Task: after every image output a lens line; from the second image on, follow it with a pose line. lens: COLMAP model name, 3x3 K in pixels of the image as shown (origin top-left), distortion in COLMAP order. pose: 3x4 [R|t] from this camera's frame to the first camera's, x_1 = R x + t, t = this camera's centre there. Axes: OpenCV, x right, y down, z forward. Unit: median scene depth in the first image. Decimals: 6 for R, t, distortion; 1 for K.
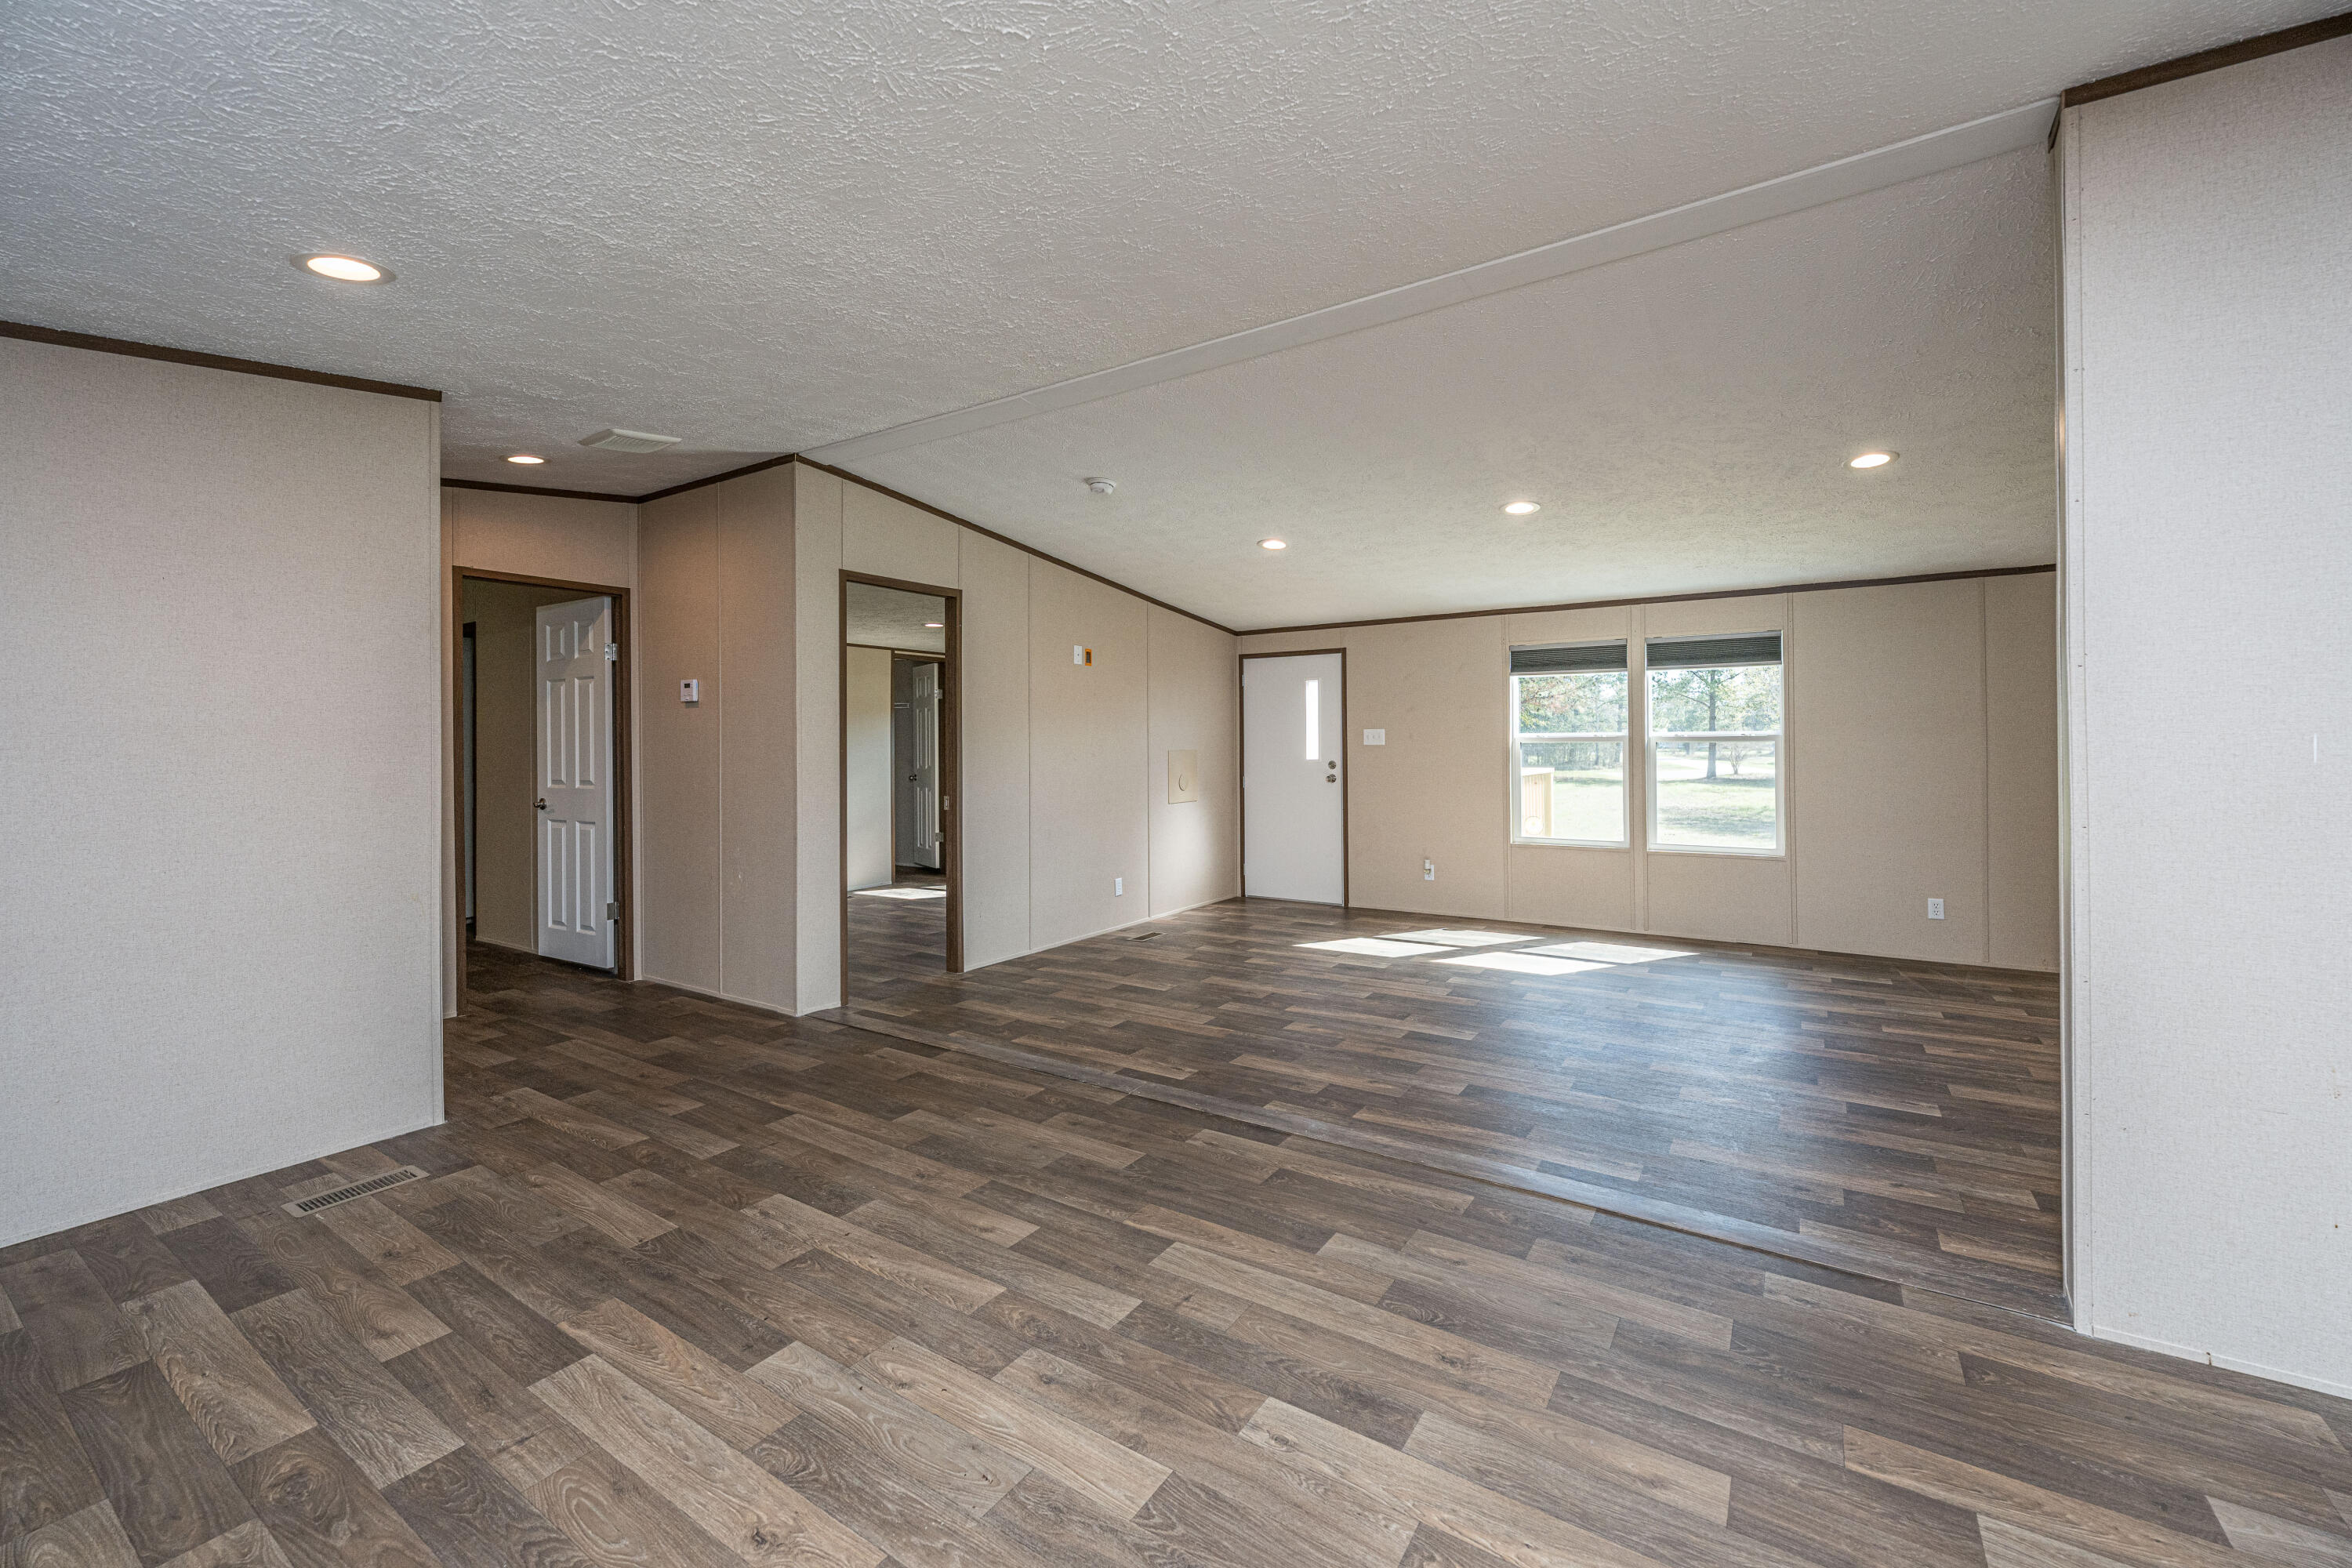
lens RADIAL K [[961.4, 0, 1157.1], [0, 961.4, 753.1], [0, 0, 1]] dist [-0.000182, -0.000275]
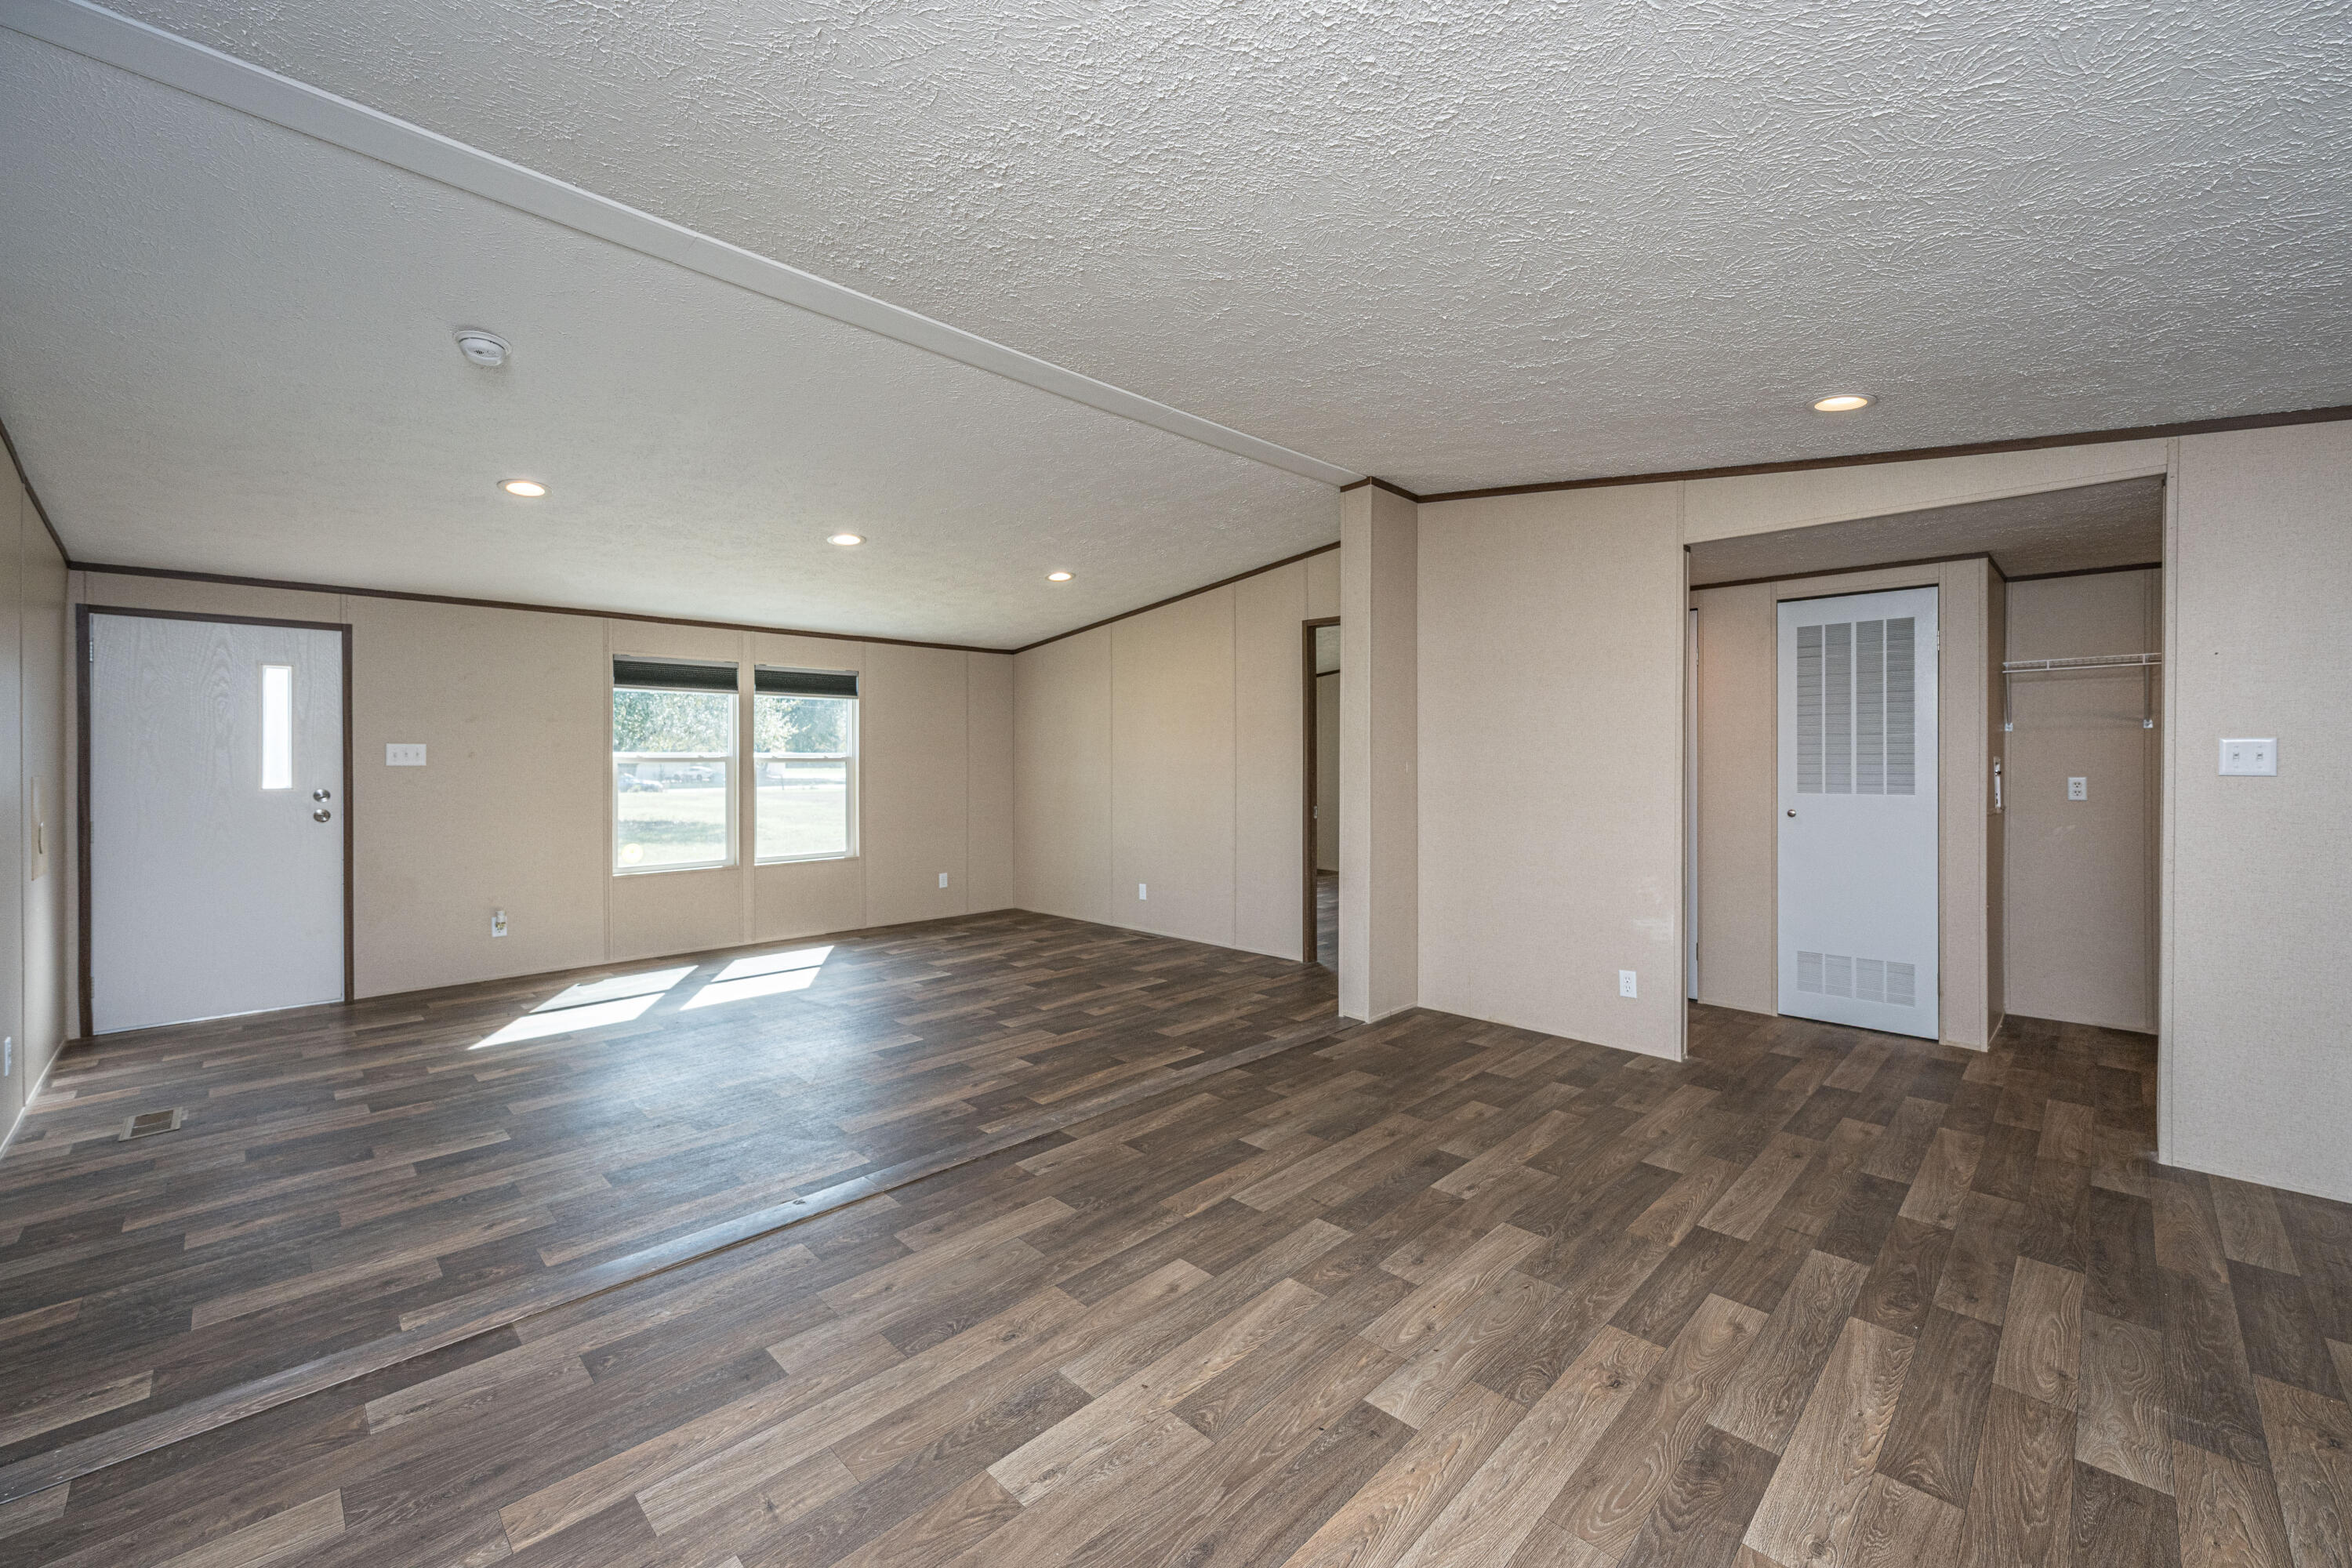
lens RADIAL K [[961.4, 0, 1188.5], [0, 961.4, 773.2], [0, 0, 1]] dist [-0.000182, -0.000275]
pose [[0.170378, -0.010150, 0.985327, -0.720161], [0.007491, 0.999931, 0.009005, -0.009209], [-0.985350, 0.005847, 0.170442, 0.542563]]
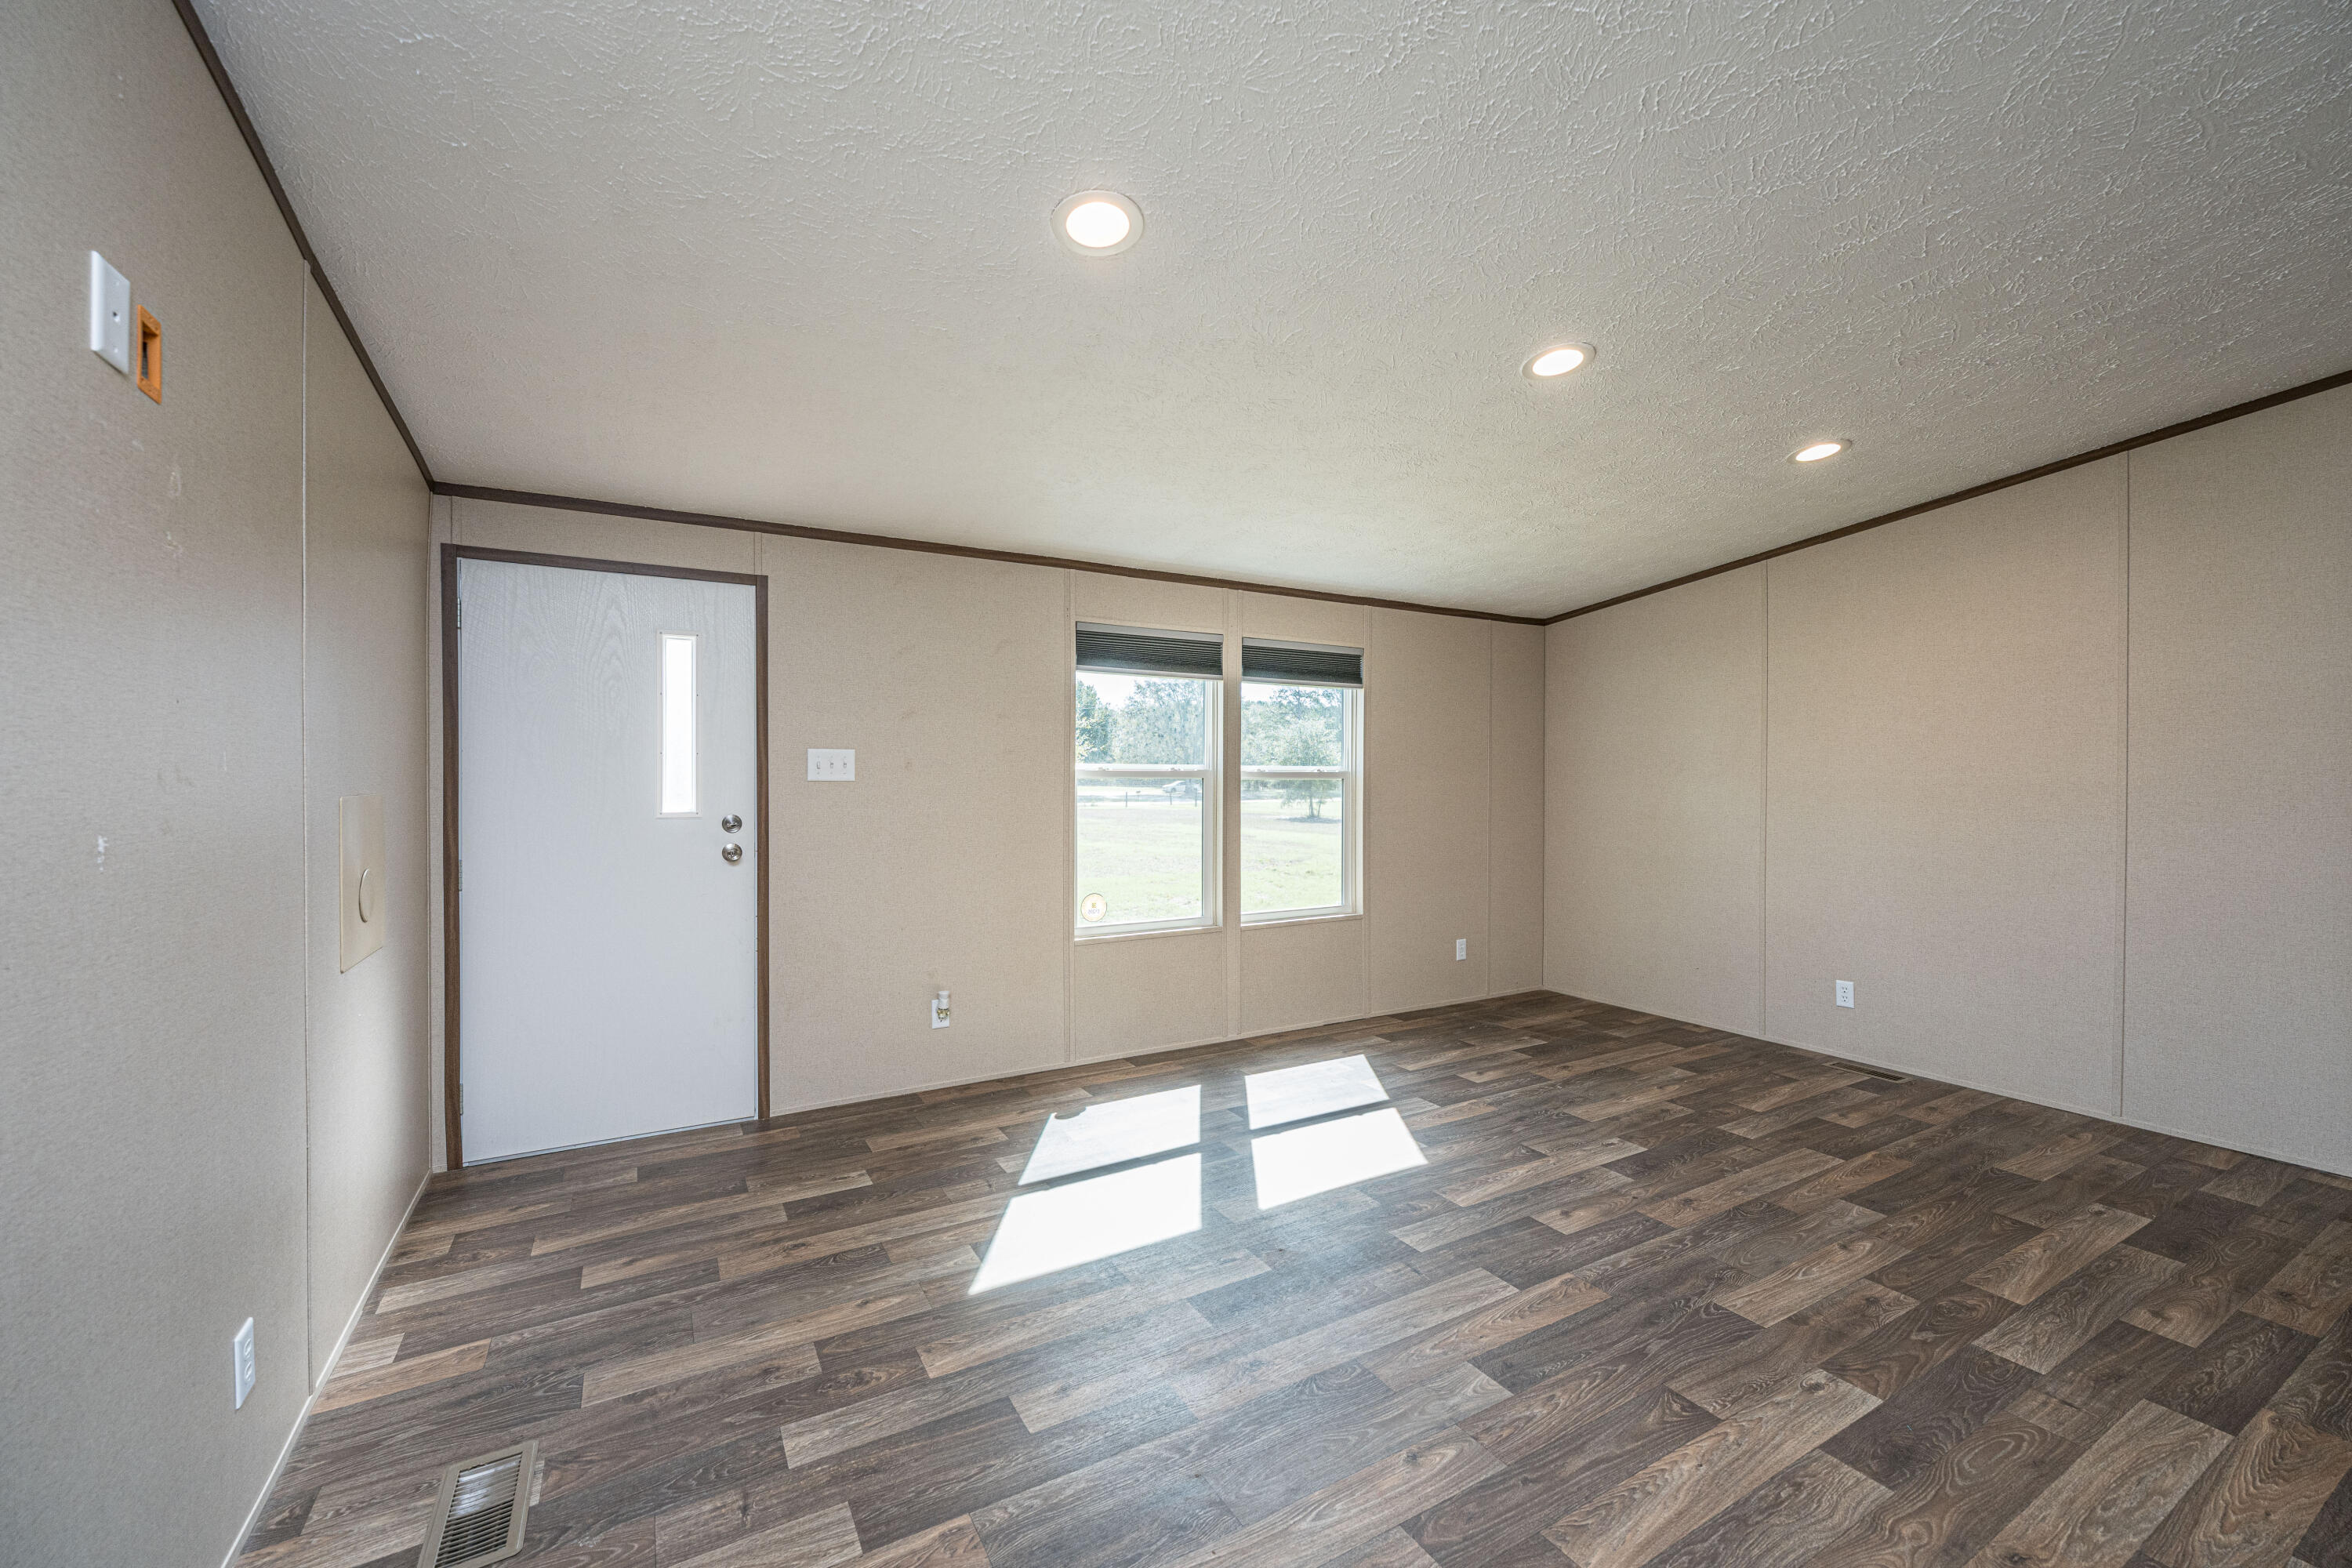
lens RADIAL K [[961.4, 0, 1177.6], [0, 961.4, 793.7], [0, 0, 1]] dist [-0.000182, -0.000275]
pose [[0.421885, -0.009973, 0.906595, -0.286473], [0.001238, 0.999945, 0.010424, -0.012131], [-0.906649, -0.003276, 0.421874, 1.149237]]
